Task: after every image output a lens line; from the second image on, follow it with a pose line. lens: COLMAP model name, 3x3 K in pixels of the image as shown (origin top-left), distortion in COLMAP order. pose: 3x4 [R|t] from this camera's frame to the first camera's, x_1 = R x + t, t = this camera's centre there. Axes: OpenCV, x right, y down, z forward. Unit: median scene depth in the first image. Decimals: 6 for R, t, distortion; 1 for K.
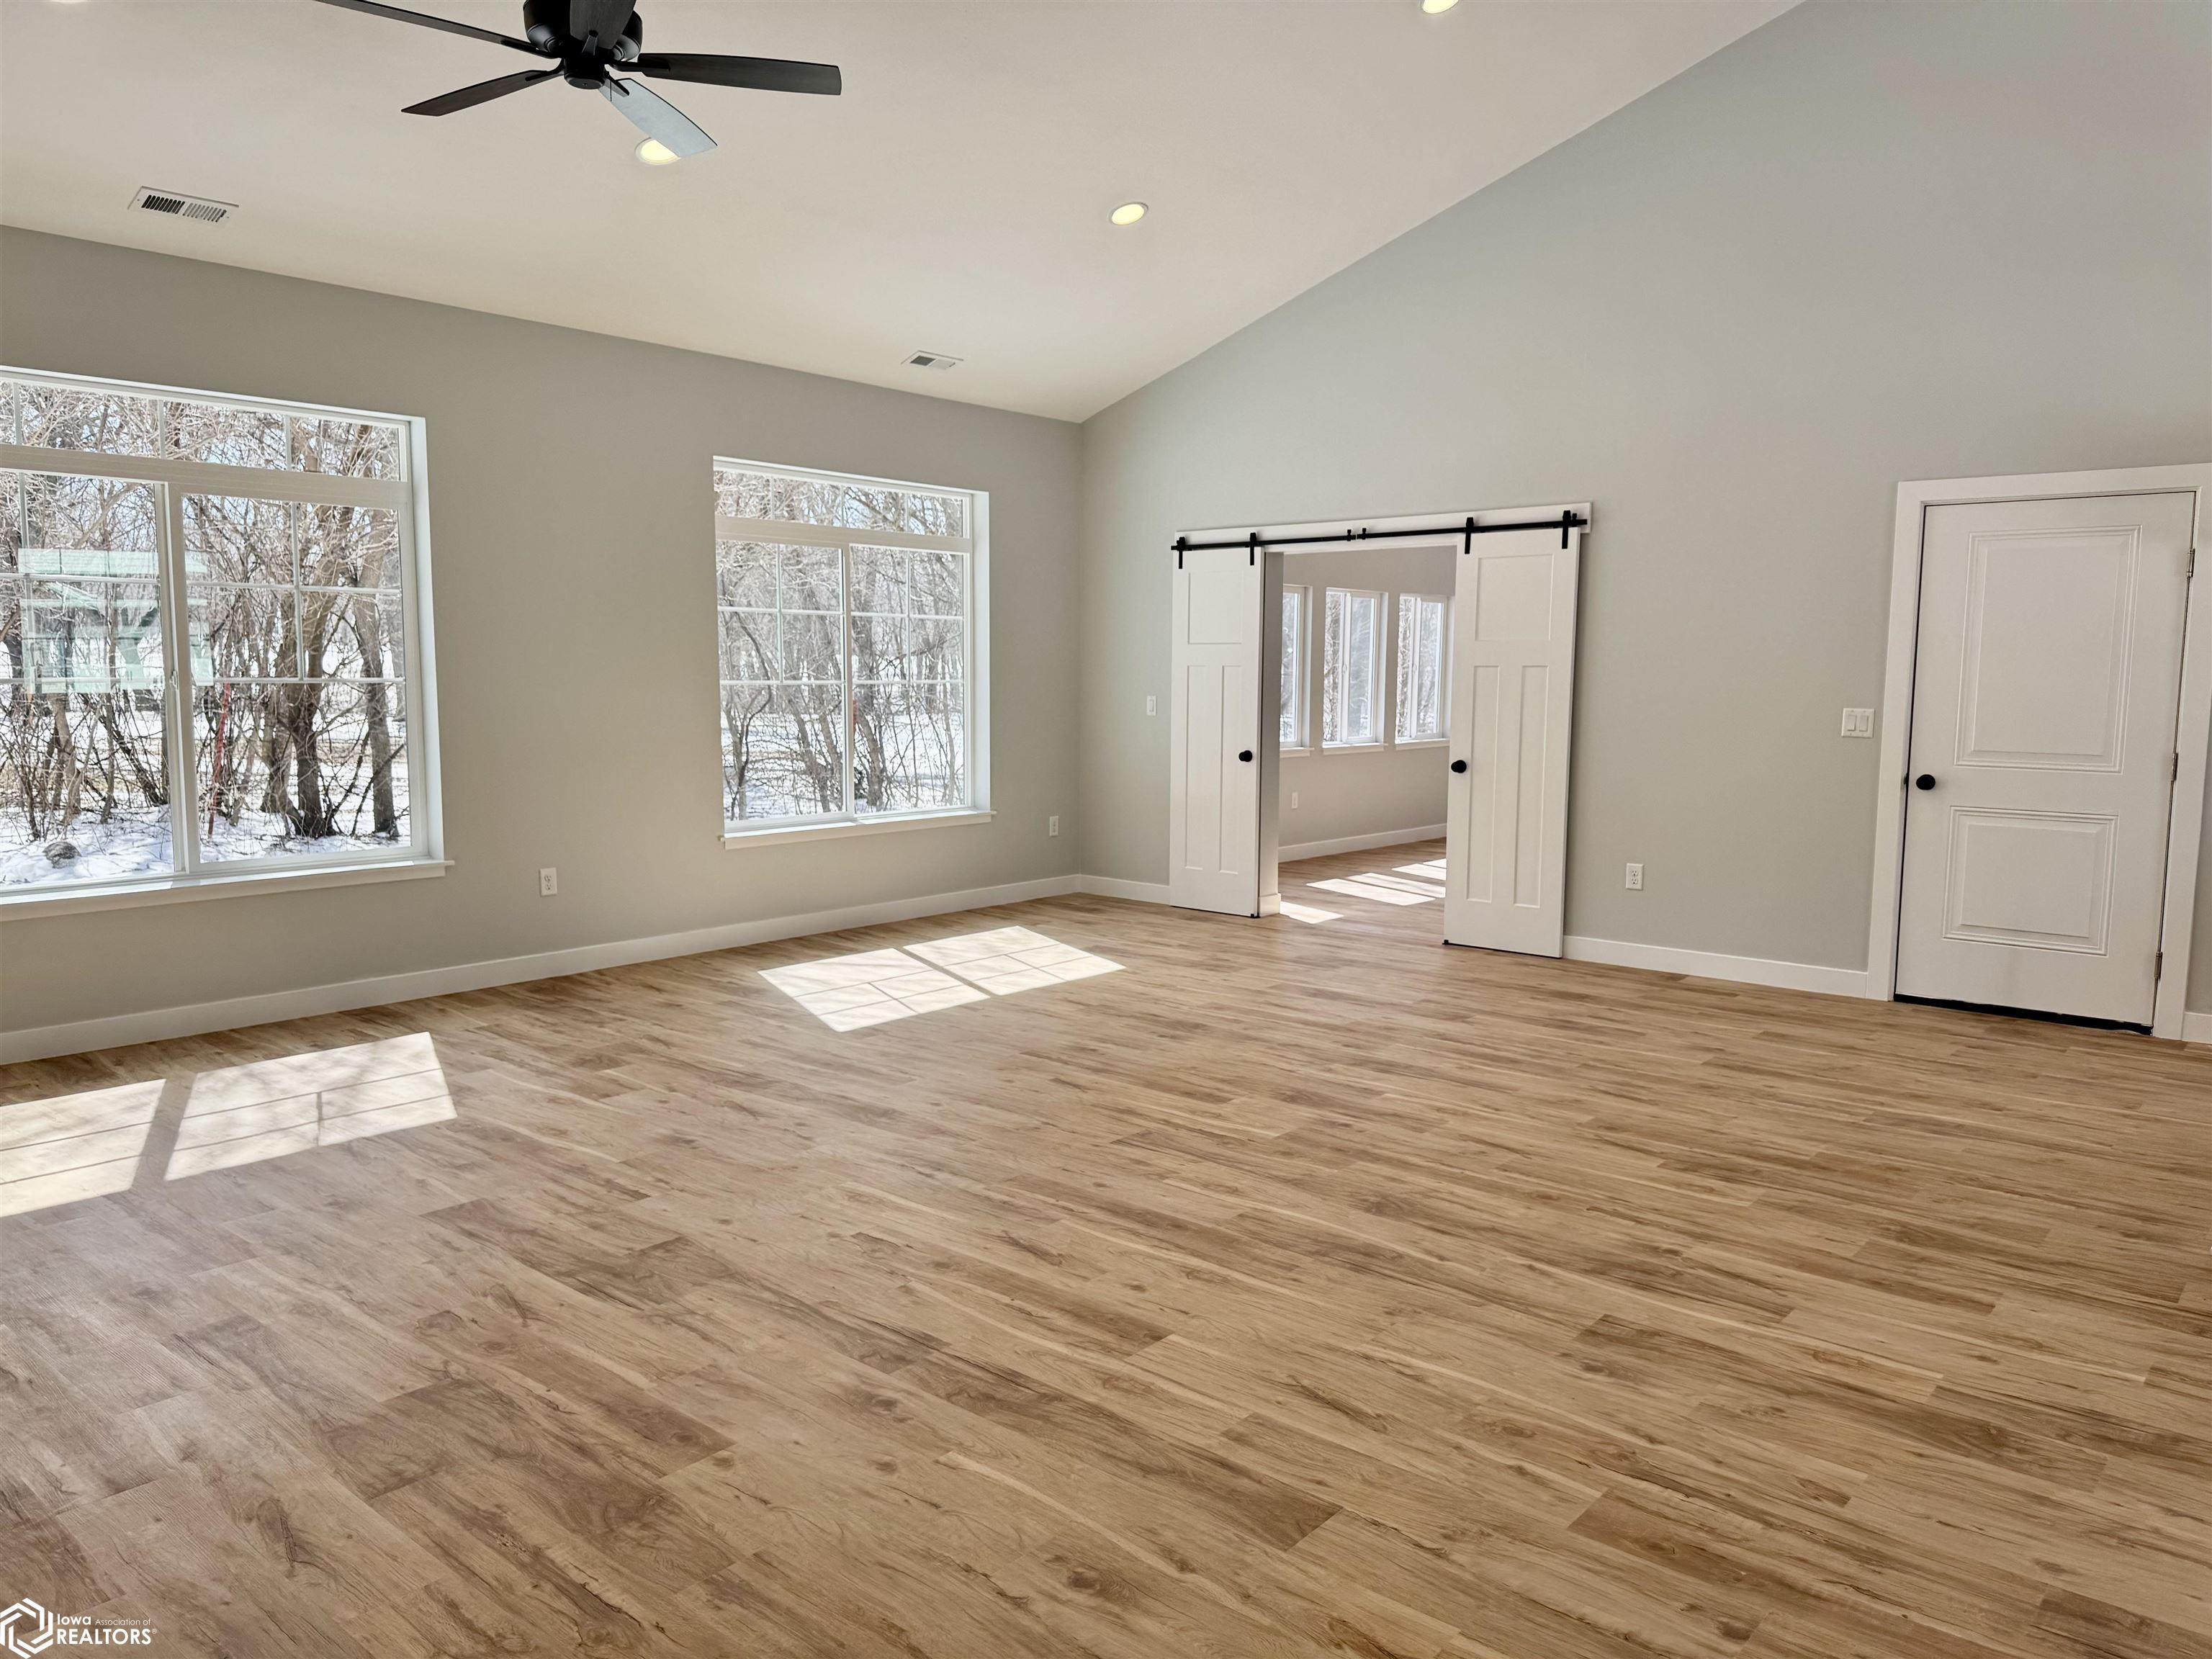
lens RADIAL K [[1550.6, 0, 1110.5], [0, 1550.6, 821.7], [0, 0, 1]] dist [0.096768, -0.145091]
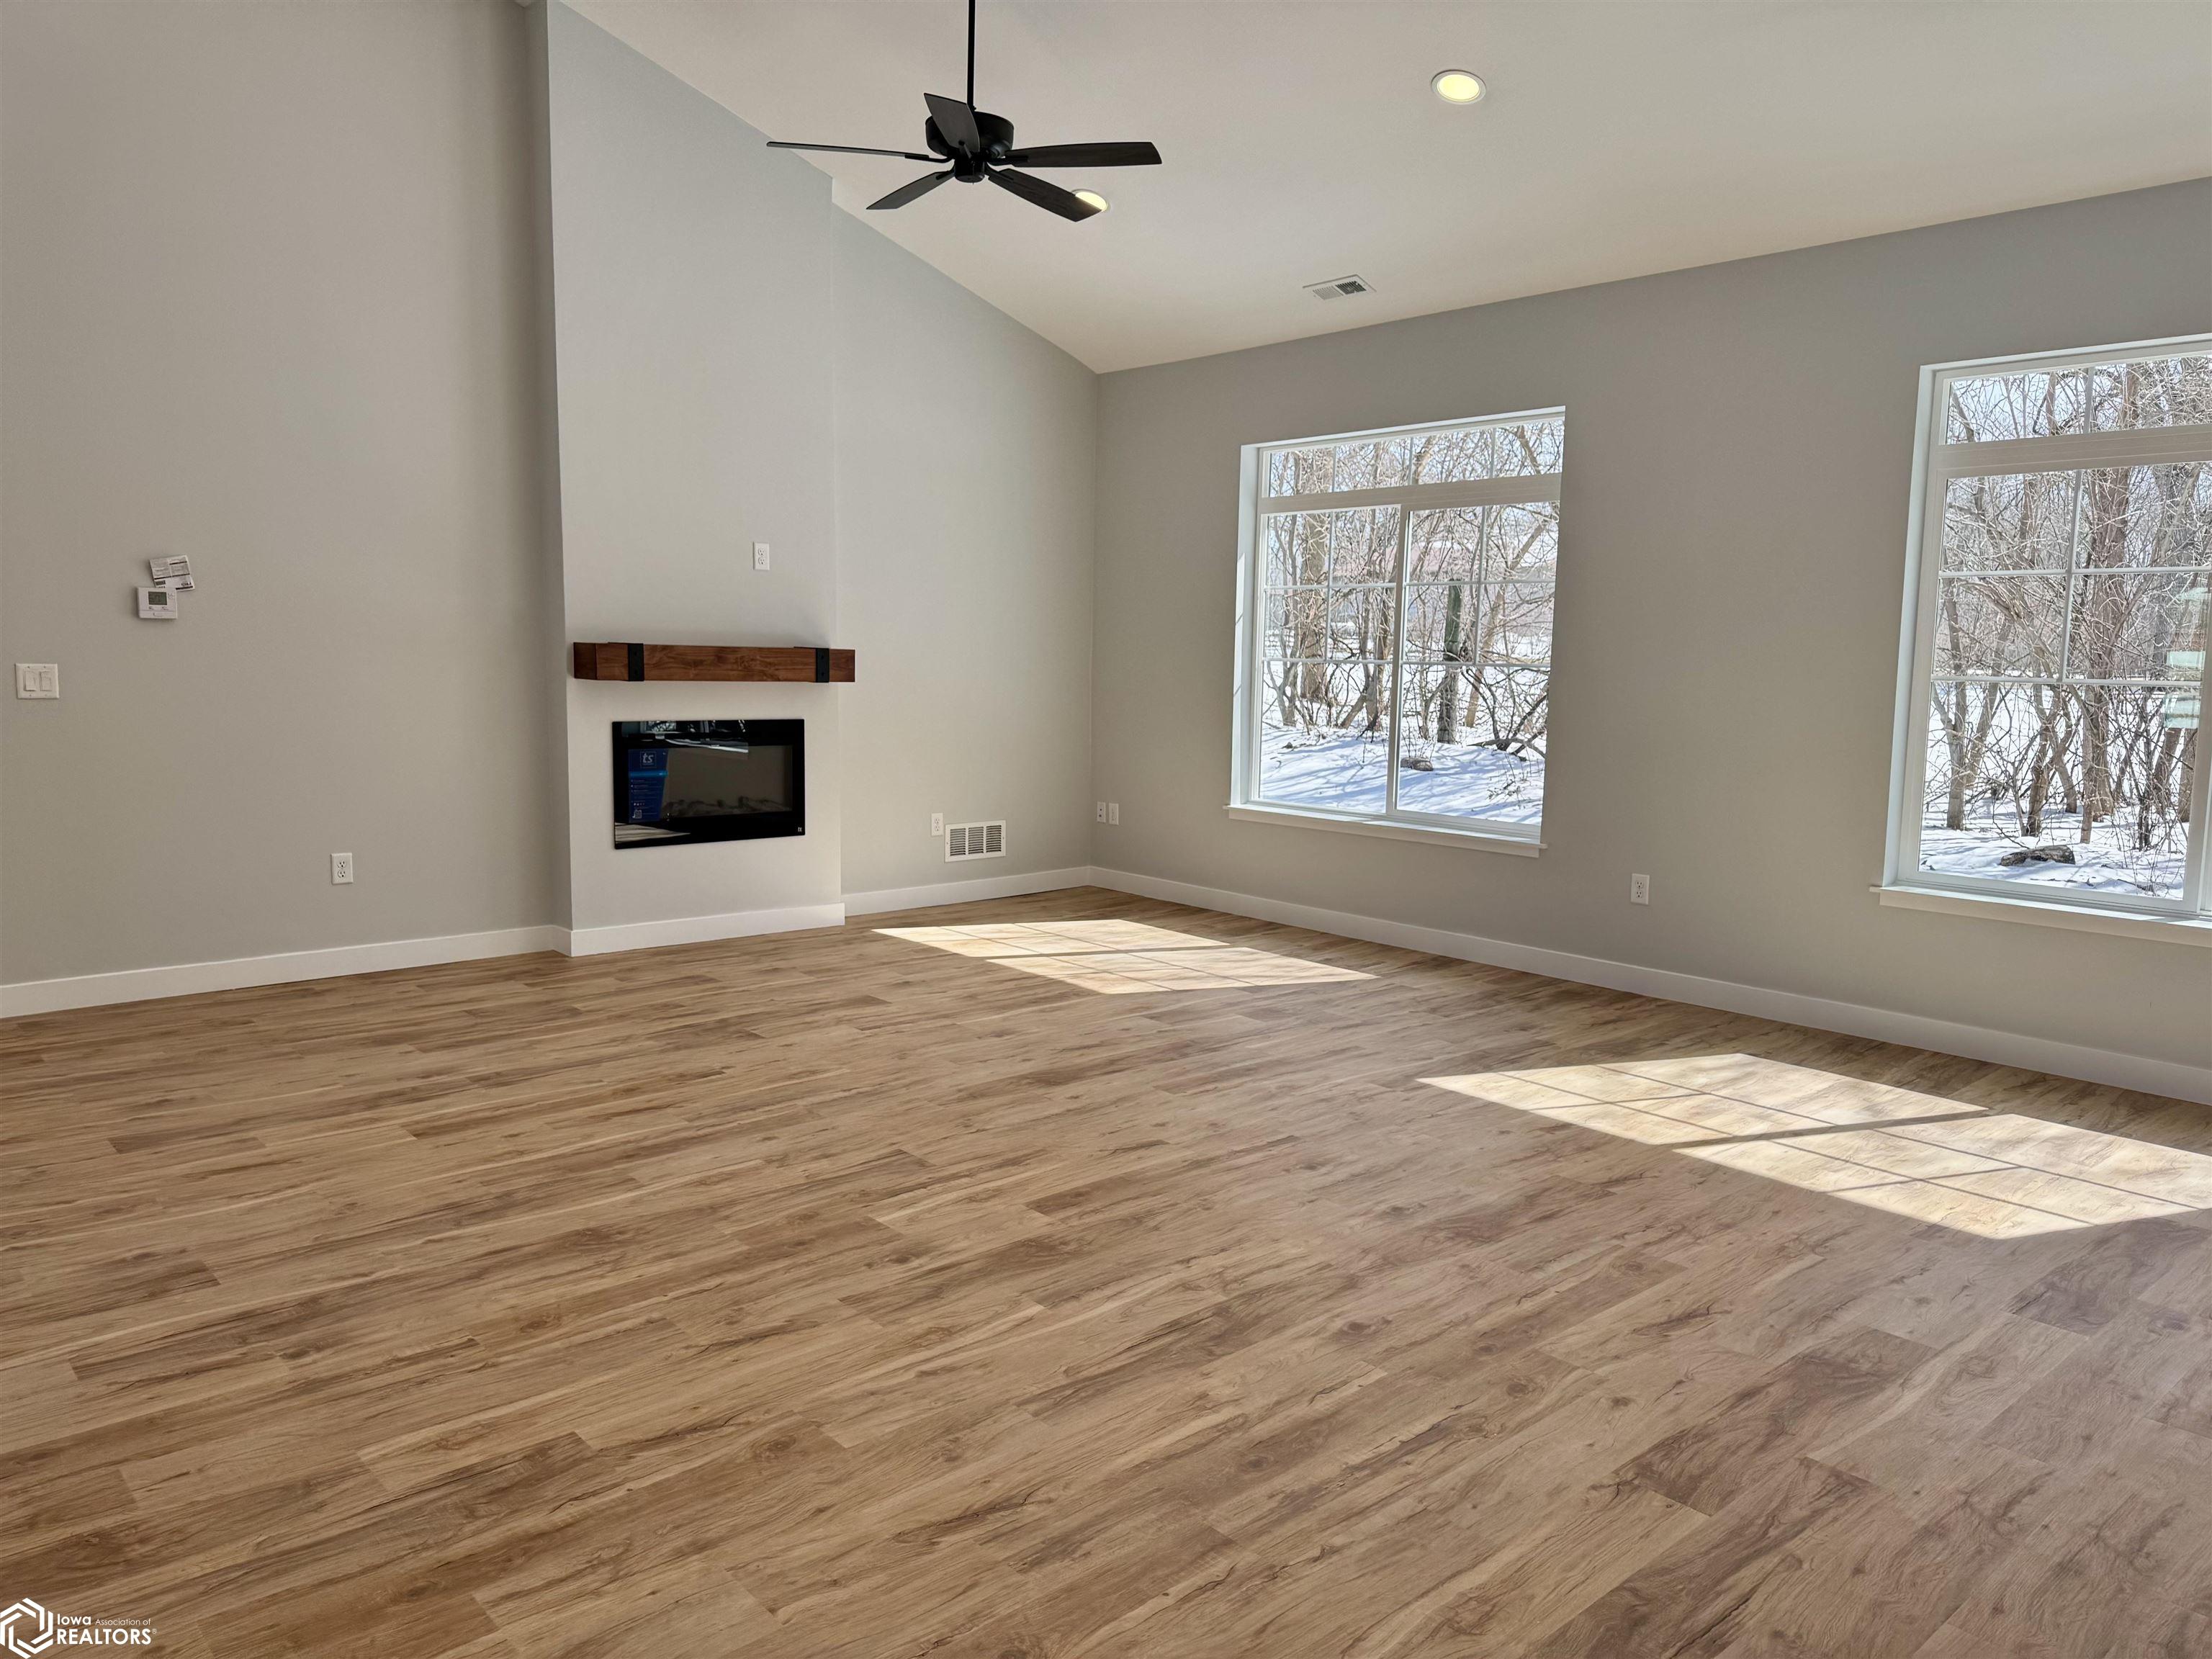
lens RADIAL K [[1550.6, 0, 1110.5], [0, 1550.6, 821.7], [0, 0, 1]] dist [0.096768, -0.145091]
pose [[-0.133920, 0.106080, -0.985298, 0.910806], [-0.117941, 0.985482, 0.122130, -0.117147], [0.983949, 0.132563, -0.119464, 1.262633]]
